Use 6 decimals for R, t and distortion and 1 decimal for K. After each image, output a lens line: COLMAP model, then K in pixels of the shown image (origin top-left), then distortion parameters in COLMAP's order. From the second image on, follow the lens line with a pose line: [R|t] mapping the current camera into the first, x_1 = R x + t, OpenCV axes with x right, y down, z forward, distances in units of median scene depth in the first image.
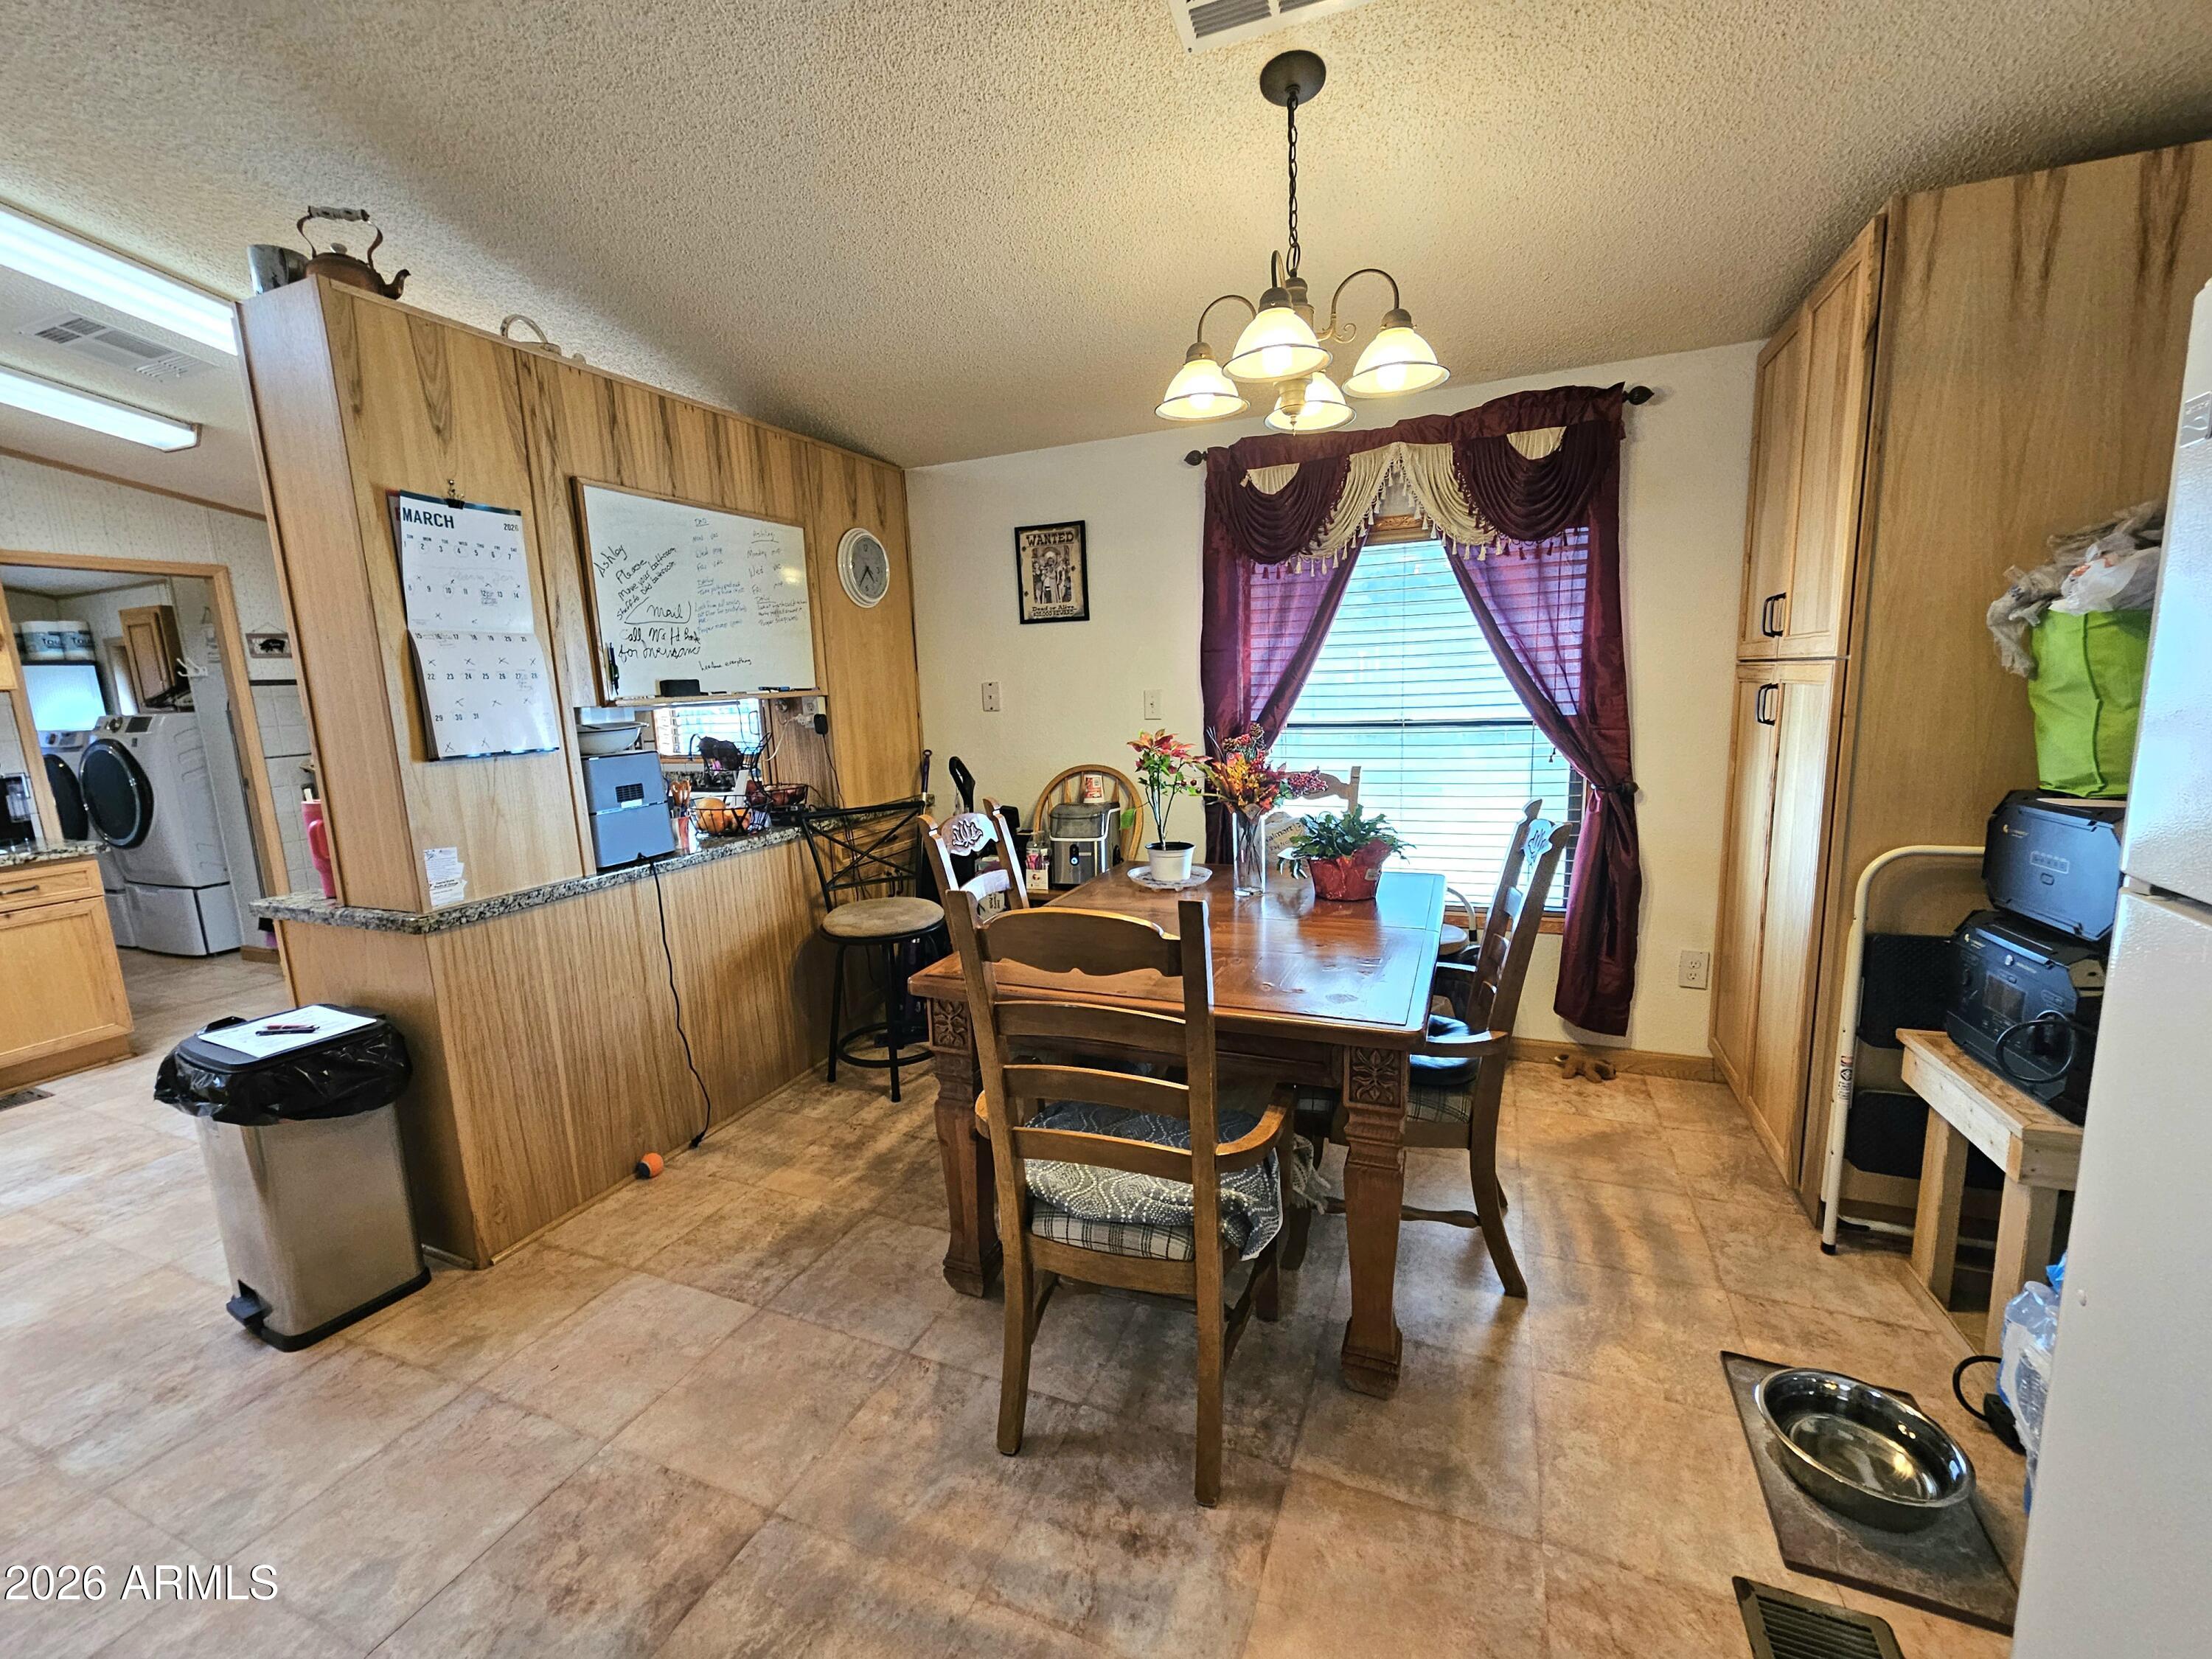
lens RADIAL K [[1000.7, 0, 1106.0], [0, 1000.7, 829.5], [0, 0, 1]] dist [-0.003745, -0.001080]
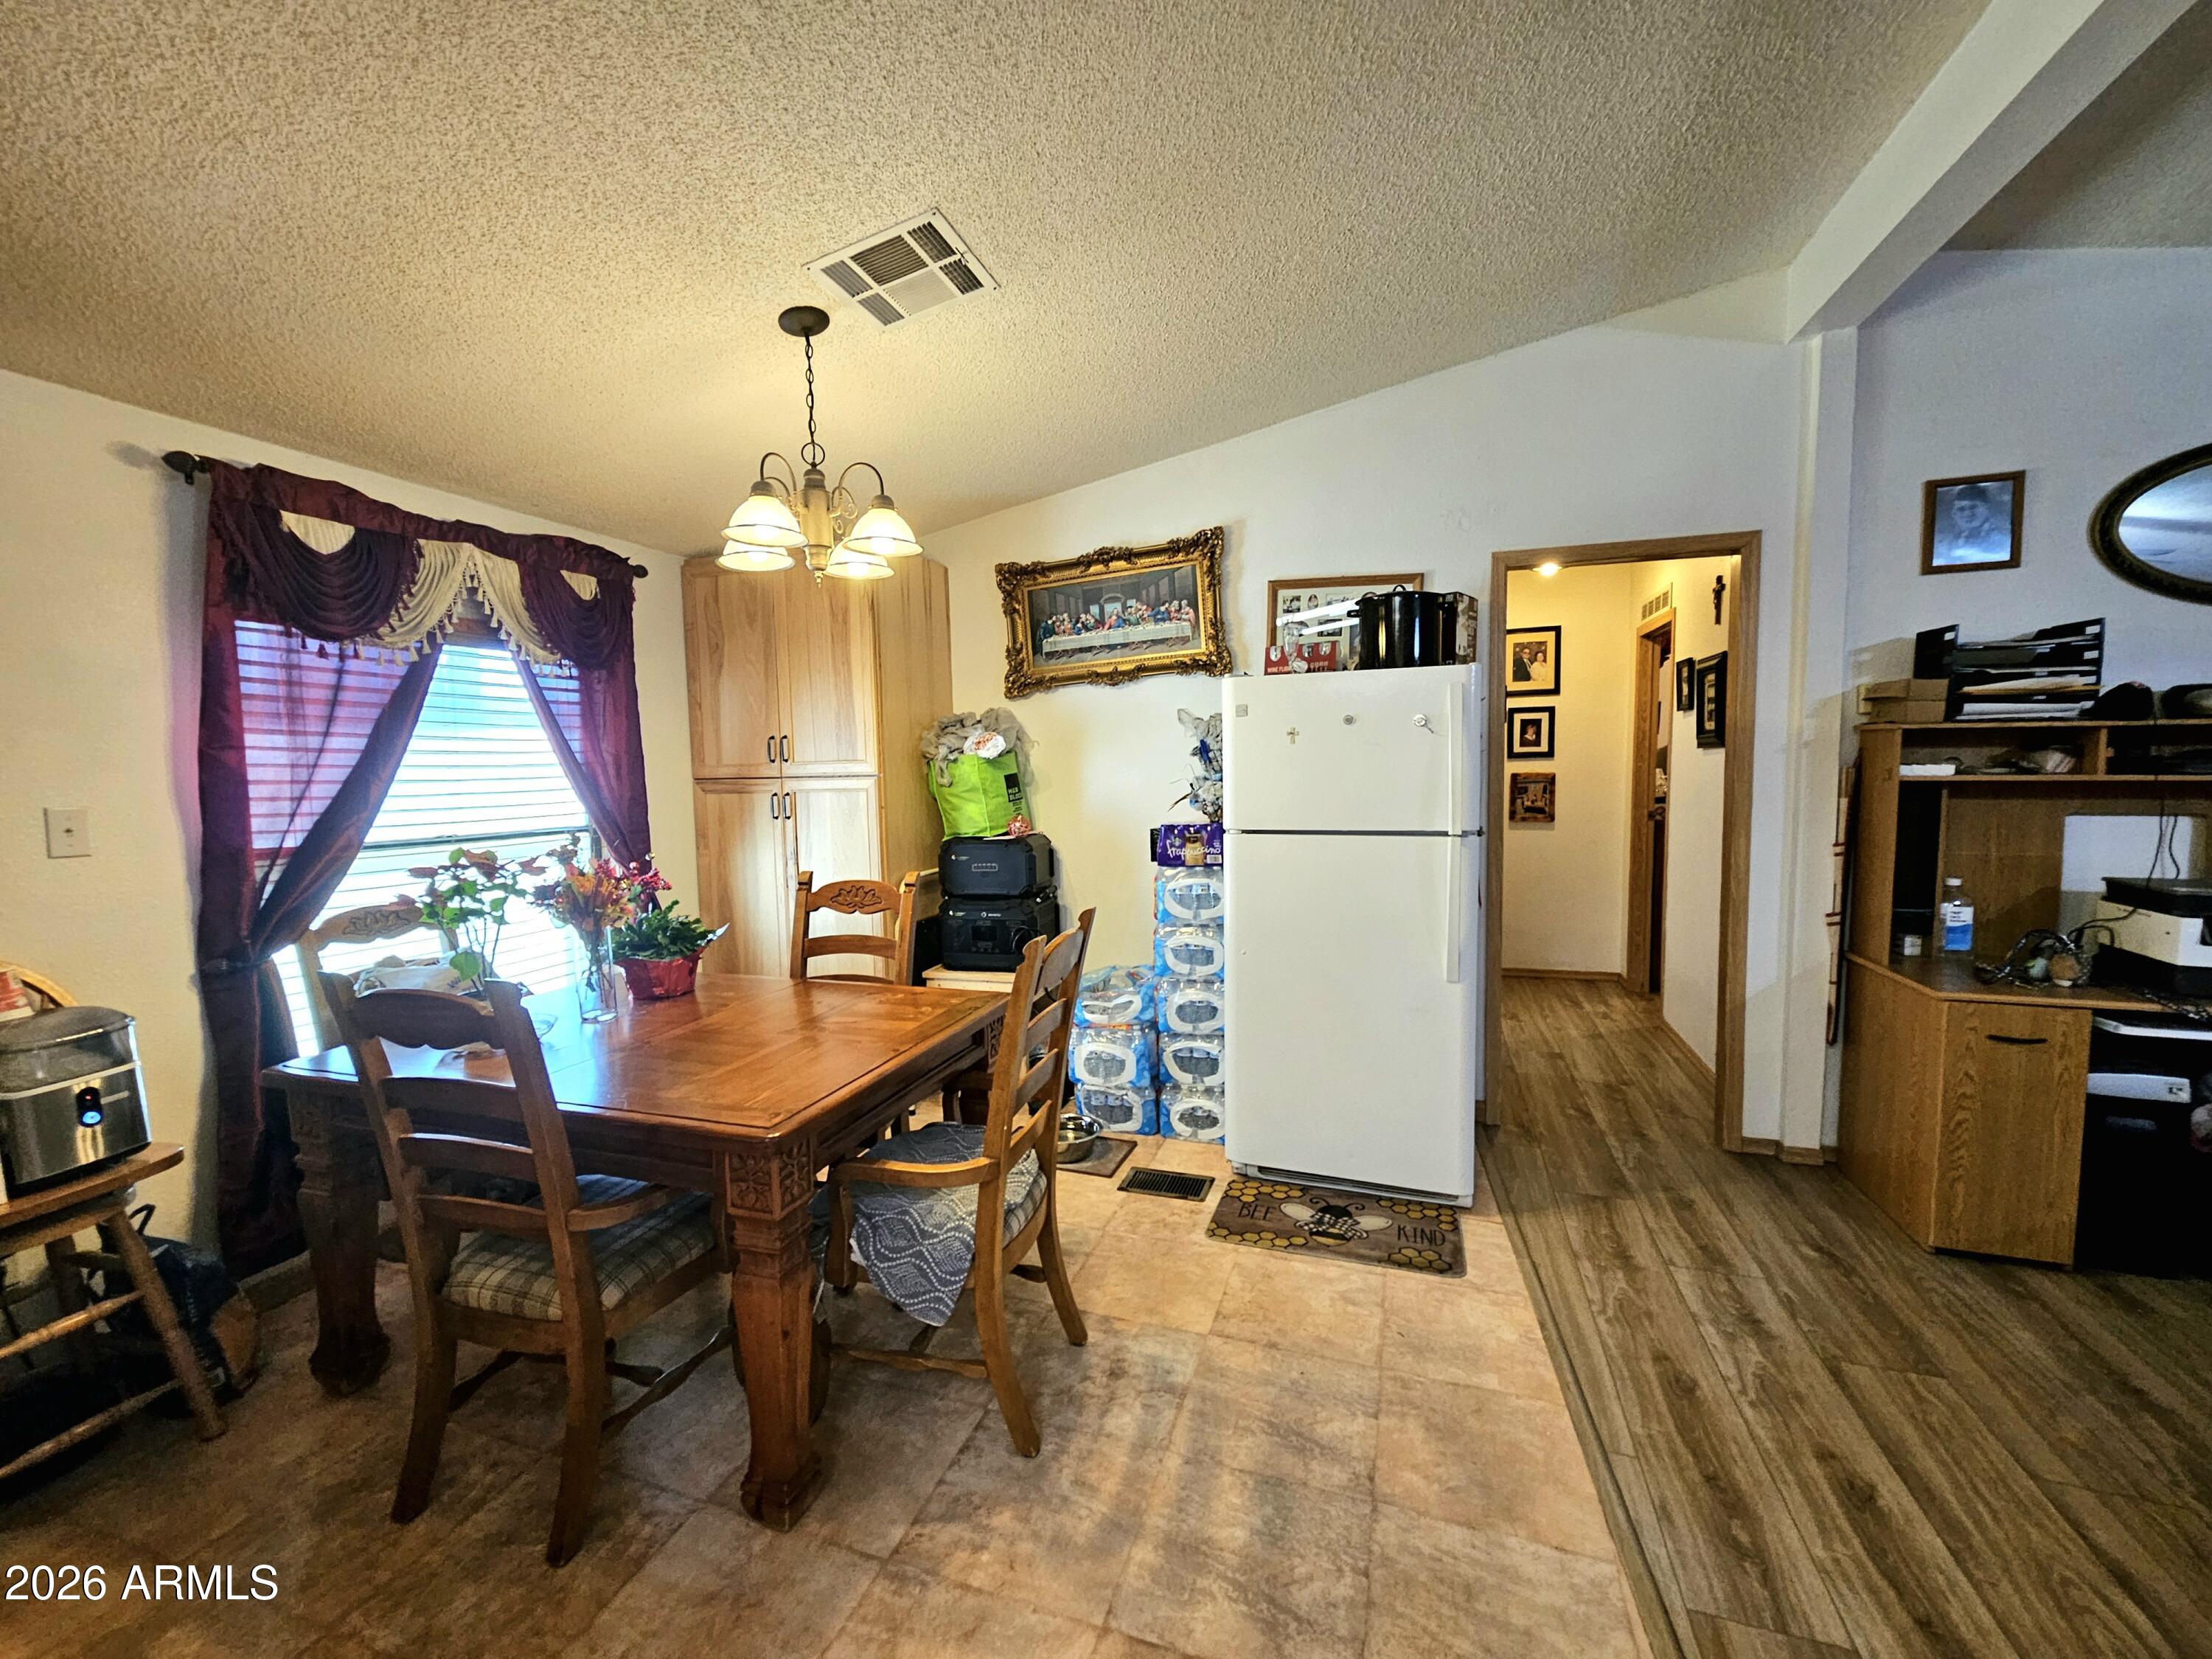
lens RADIAL K [[1000.7, 0, 1106.0], [0, 1000.7, 829.5], [0, 0, 1]] dist [-0.003745, -0.001080]
pose [[-0.151842, -0.029379, 0.987968, -0.754227], [0.156608, 0.986216, 0.053397, -0.076826], [-0.975919, 0.162832, -0.145148, 0.602518]]
